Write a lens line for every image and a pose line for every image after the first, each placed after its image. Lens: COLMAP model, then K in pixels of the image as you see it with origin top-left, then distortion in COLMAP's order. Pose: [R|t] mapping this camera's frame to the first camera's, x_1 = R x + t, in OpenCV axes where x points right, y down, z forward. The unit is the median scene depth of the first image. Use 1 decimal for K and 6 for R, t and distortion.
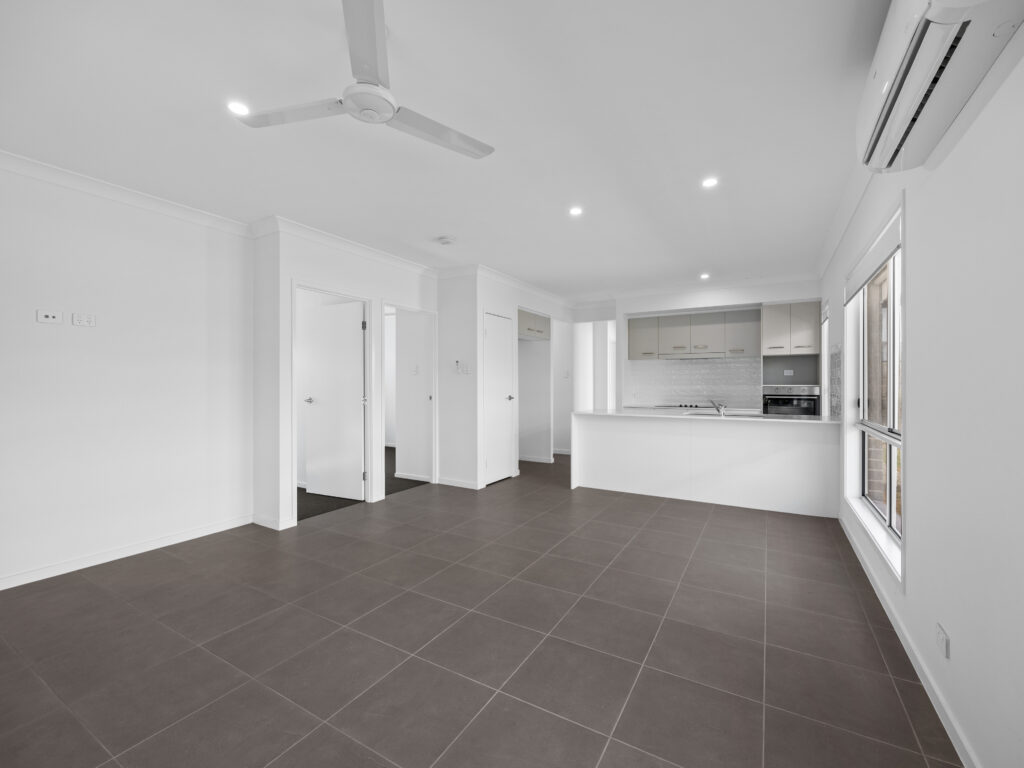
lens RADIAL K [[437.8, 0, 513.6], [0, 437.8, 382.1], [0, 0, 1]] dist [-0.001988, -0.000190]
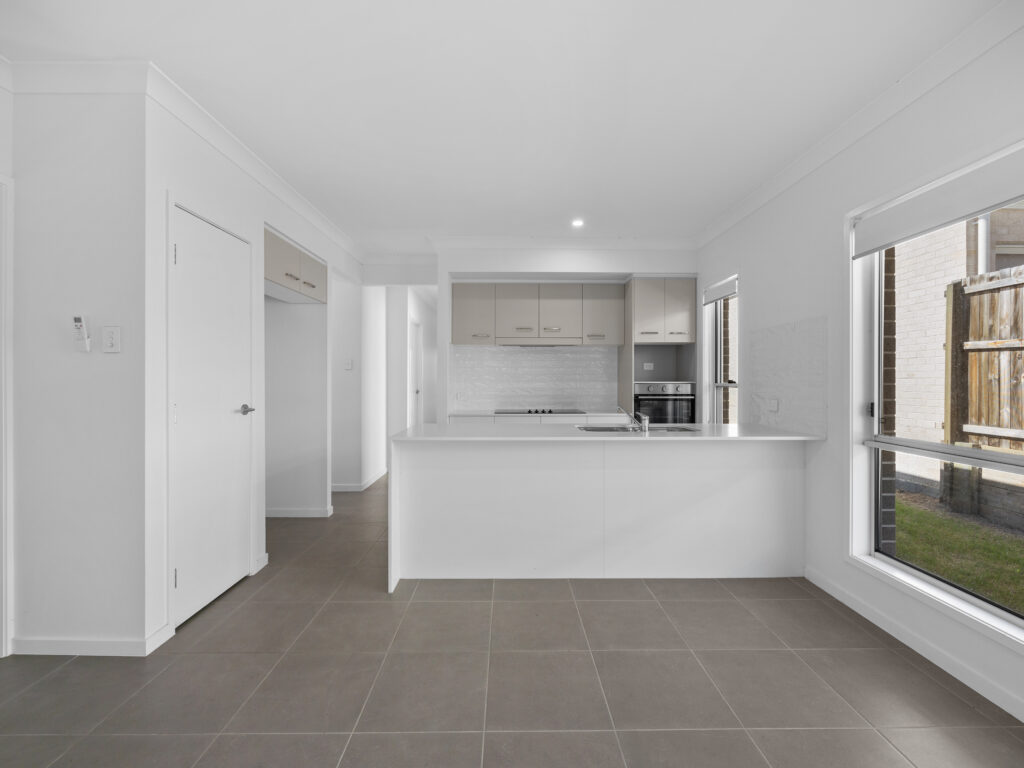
lens RADIAL K [[437.8, 0, 513.6], [0, 437.8, 382.1], [0, 0, 1]] dist [-0.001988, -0.000190]
pose [[0.858422, -0.000701, 0.512944, -0.001329], [-0.003882, 0.999962, 0.007863, 0.002059], [-0.512930, -0.008741, 0.858386, 0.421588]]
